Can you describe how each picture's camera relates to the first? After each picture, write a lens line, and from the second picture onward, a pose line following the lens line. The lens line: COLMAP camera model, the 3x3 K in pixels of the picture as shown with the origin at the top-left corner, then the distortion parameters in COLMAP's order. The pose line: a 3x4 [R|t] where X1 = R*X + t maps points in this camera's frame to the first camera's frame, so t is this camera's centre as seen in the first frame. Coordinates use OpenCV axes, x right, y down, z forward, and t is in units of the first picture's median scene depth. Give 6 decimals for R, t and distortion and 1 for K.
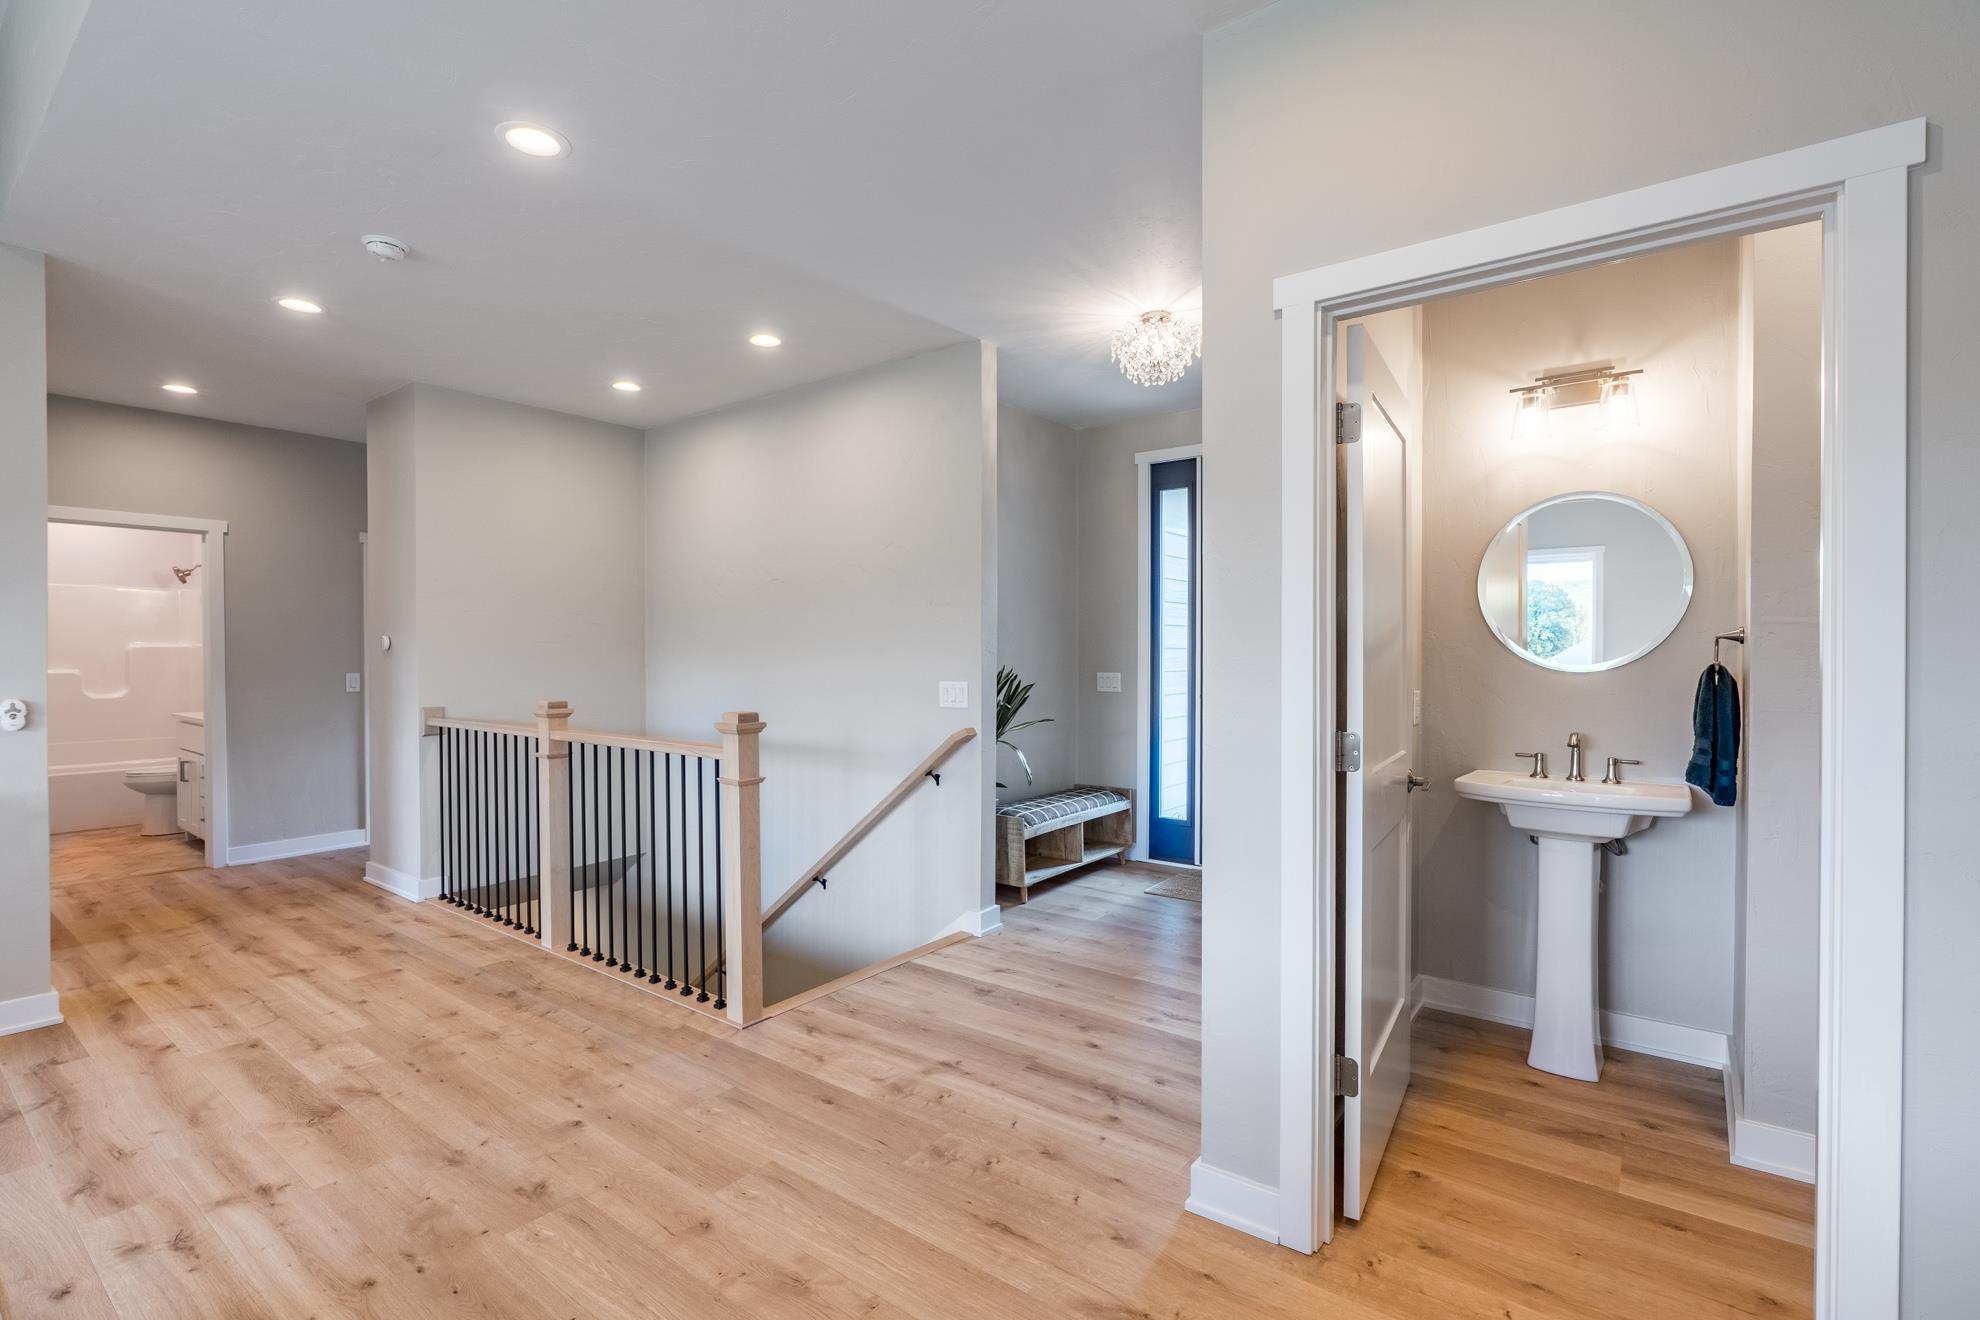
lens RADIAL K [[925.0, 0, 969.0], [0, 925.0, 662.7], [0, 0, 1]] dist [-0.012286, 0.002467]
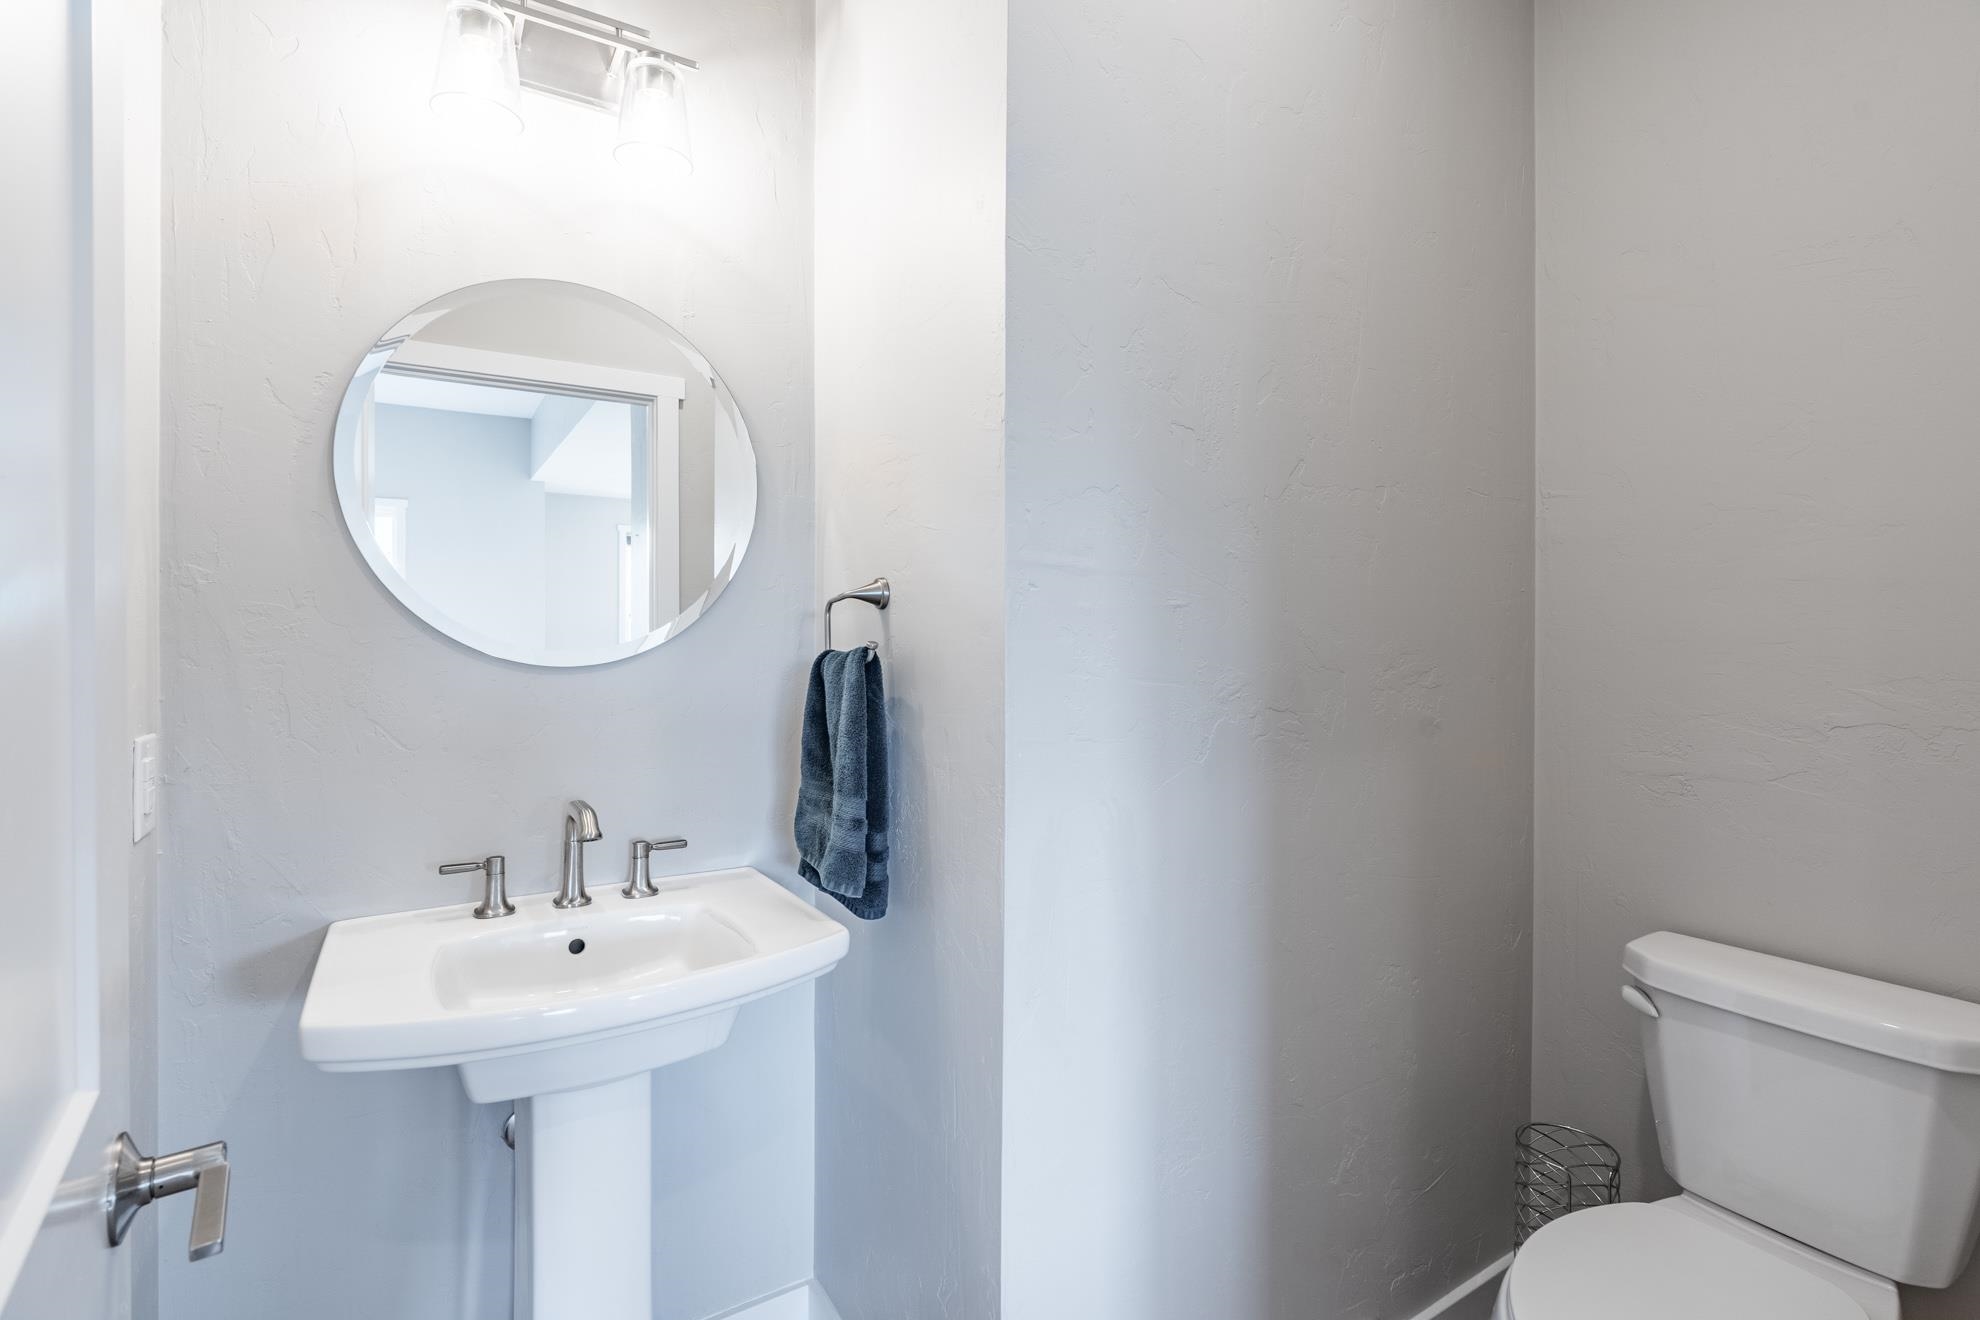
lens RADIAL K [[925.0, 0, 1002.4], [0, 925.0, 657.6], [0, 0, 1]] dist [-0.012286, 0.002467]
pose [[0.366804, -0.003859, 0.930290, 0.311668], [0.011799, 0.999930, -0.000504, 0.007184], [-0.930223, 0.011161, 0.366824, 0.632707]]
